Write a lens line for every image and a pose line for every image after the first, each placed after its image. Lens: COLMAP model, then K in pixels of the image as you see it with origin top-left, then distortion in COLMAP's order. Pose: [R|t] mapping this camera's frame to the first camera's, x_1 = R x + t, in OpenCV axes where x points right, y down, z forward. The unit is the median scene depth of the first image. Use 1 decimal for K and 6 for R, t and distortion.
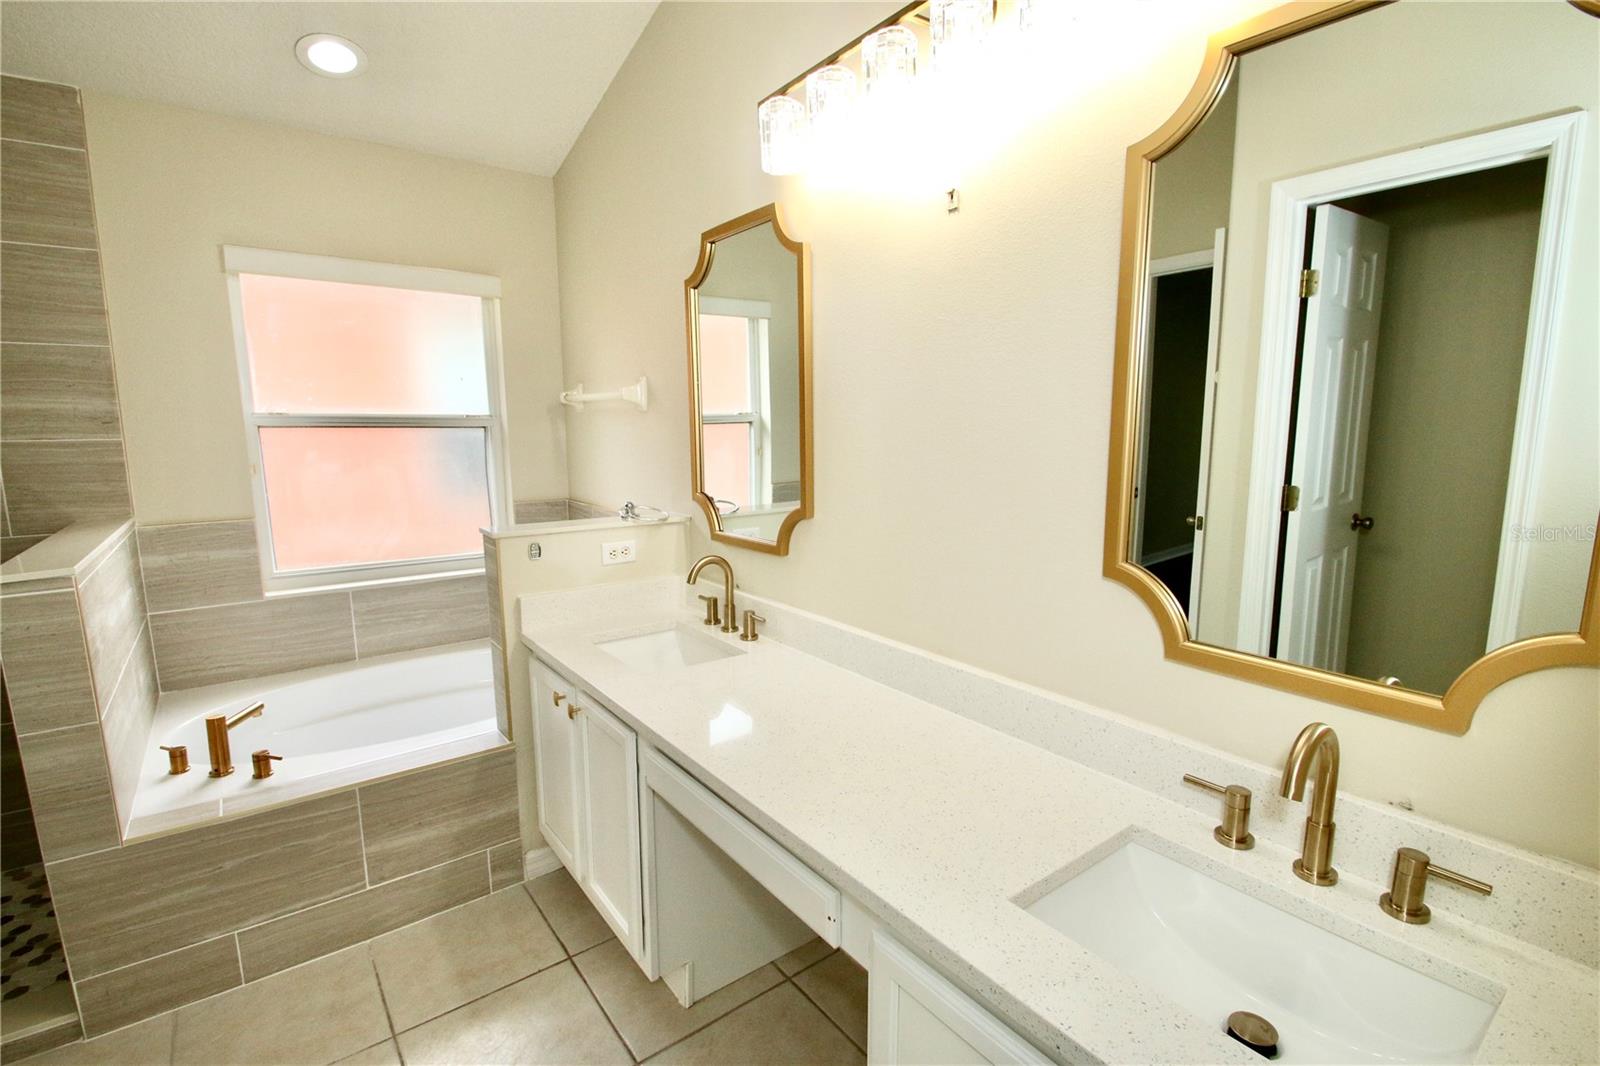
lens RADIAL K [[738.8, 0, 805.0], [0, 738.8, 530.2], [0, 0, 1]] dist [-0.007718, -0.004734]
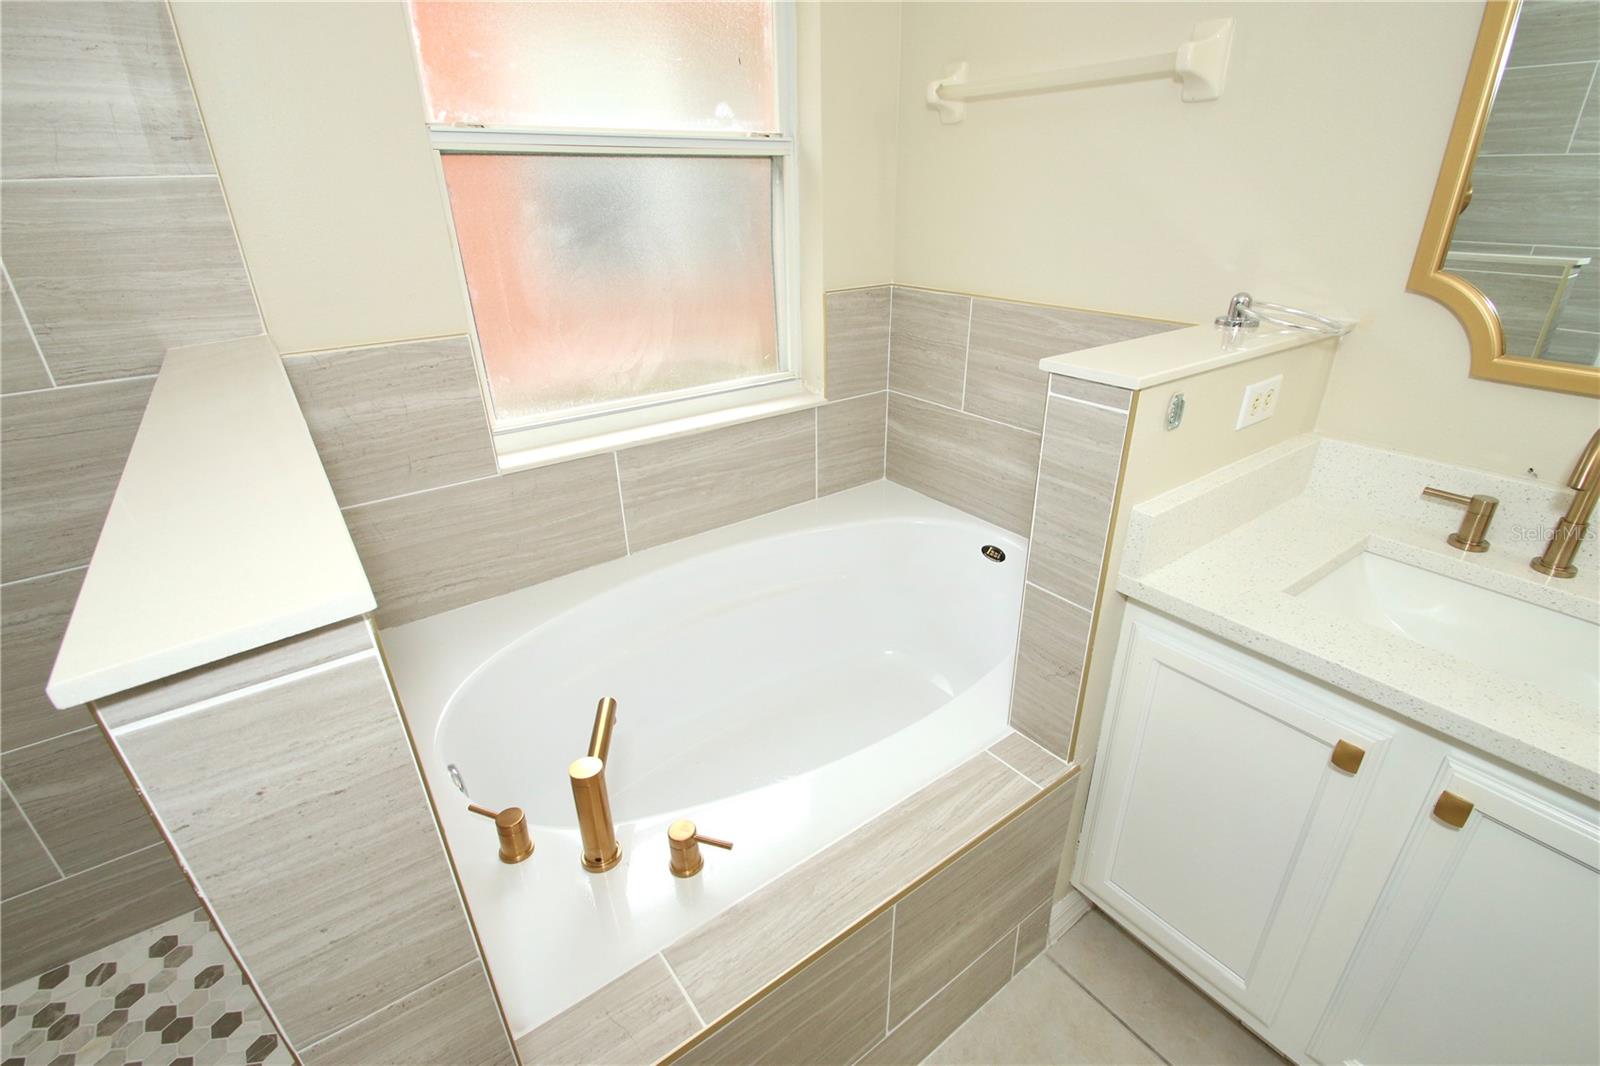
lens RADIAL K [[738.8, 0, 798.5], [0, 738.8, 538.4], [0, 0, 1]] dist [-0.007718, -0.004734]
pose [[0.999335, -0.001913, -0.036419, -0.518257], [0.012634, 0.954940, 0.296530, -0.032027], [0.034211, -0.296793, 0.954329, 0.466305]]
